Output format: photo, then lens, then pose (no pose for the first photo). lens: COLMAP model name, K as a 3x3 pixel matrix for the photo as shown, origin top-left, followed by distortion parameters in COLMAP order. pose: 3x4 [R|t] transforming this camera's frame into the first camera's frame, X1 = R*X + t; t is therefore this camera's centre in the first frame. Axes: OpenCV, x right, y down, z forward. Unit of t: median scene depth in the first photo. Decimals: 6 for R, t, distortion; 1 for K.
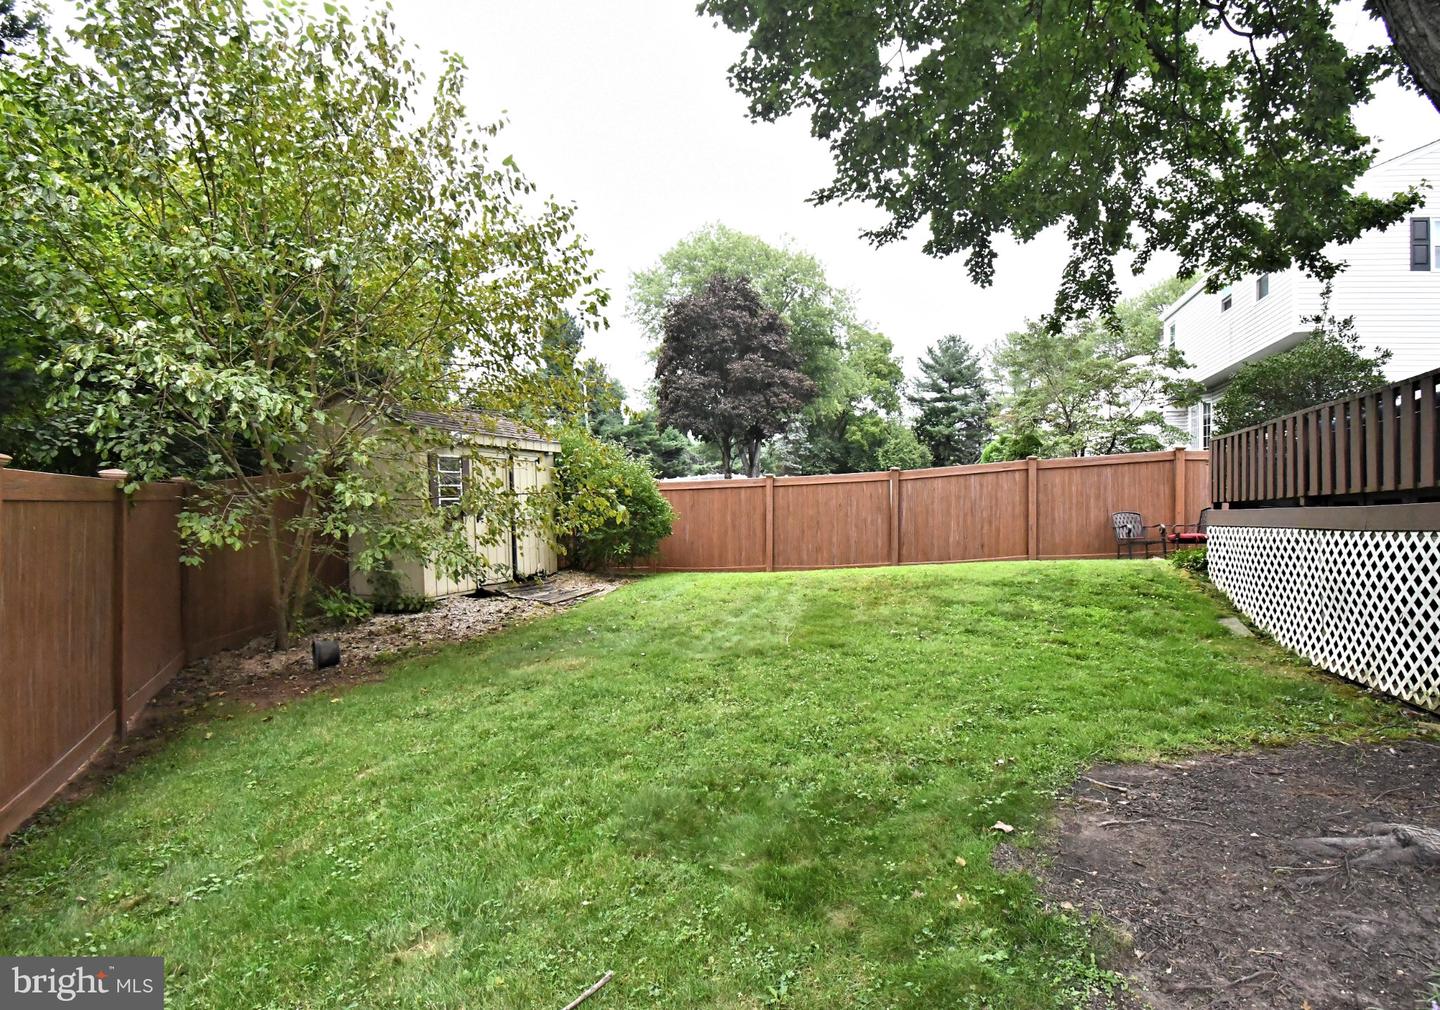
lens RADIAL K [[1006.0, 0, 720.0], [0, 1006.0, 505.0], [0, 0, 1]] dist [0.004033, -0.073712]
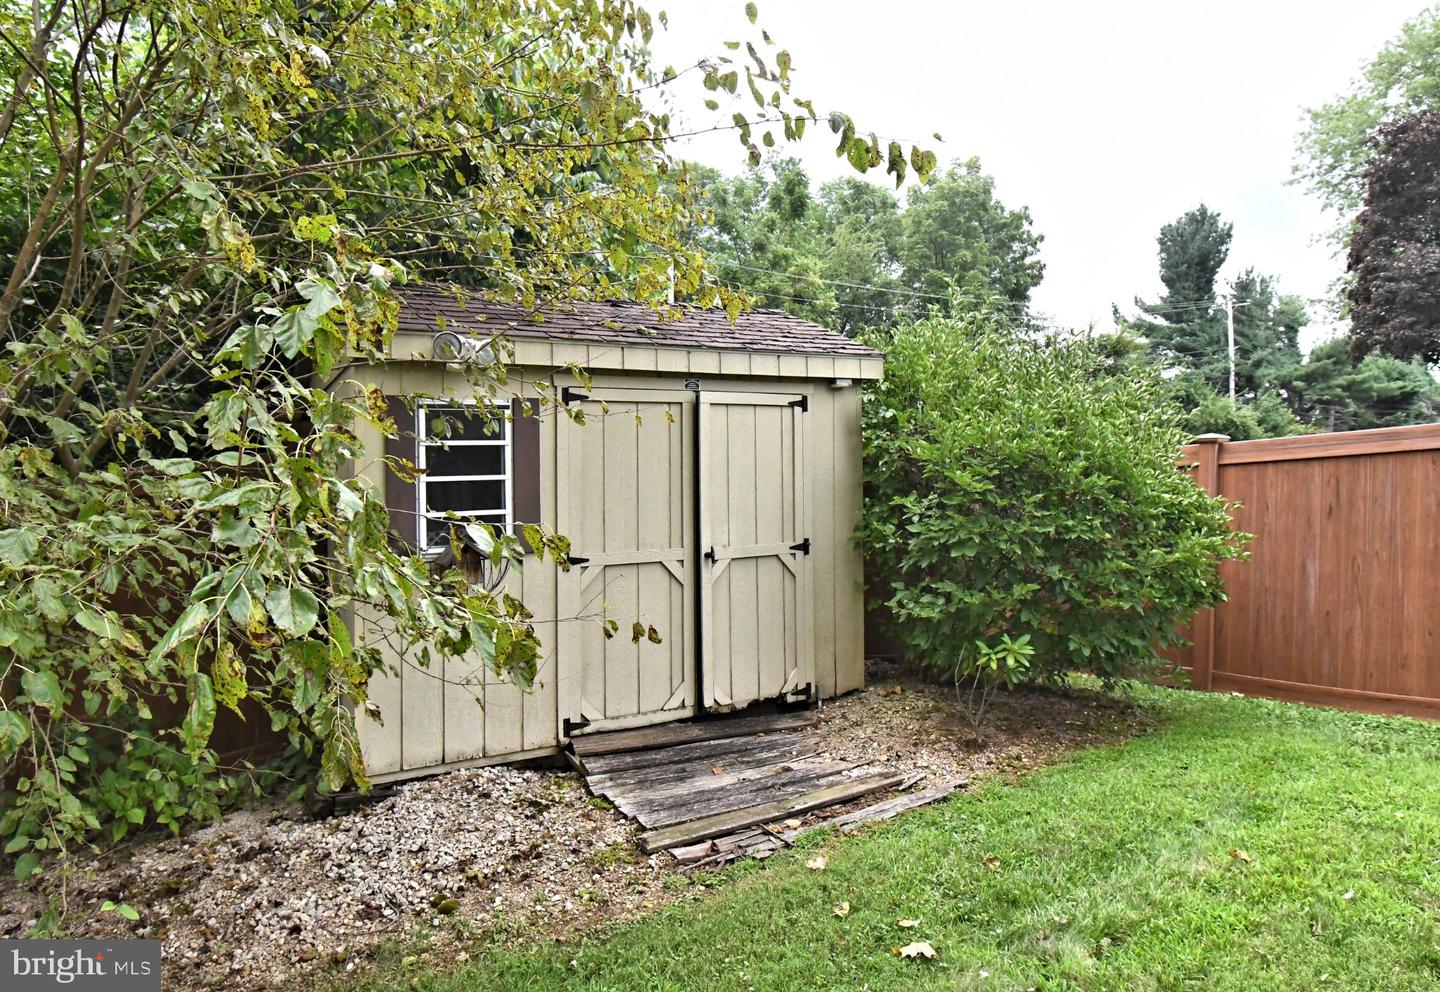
lens RADIAL K [[895.0, 0, 720.0], [0, 895.0, 496.0], [0, 0, 1]] dist [0.028259, 0.000407]
pose [[0.746735, -0.006763, -0.665088, 0.013924], [0.015231, 0.999860, 0.006934, -0.005561], [0.664948, -0.015308, 0.746733, 0.366516]]
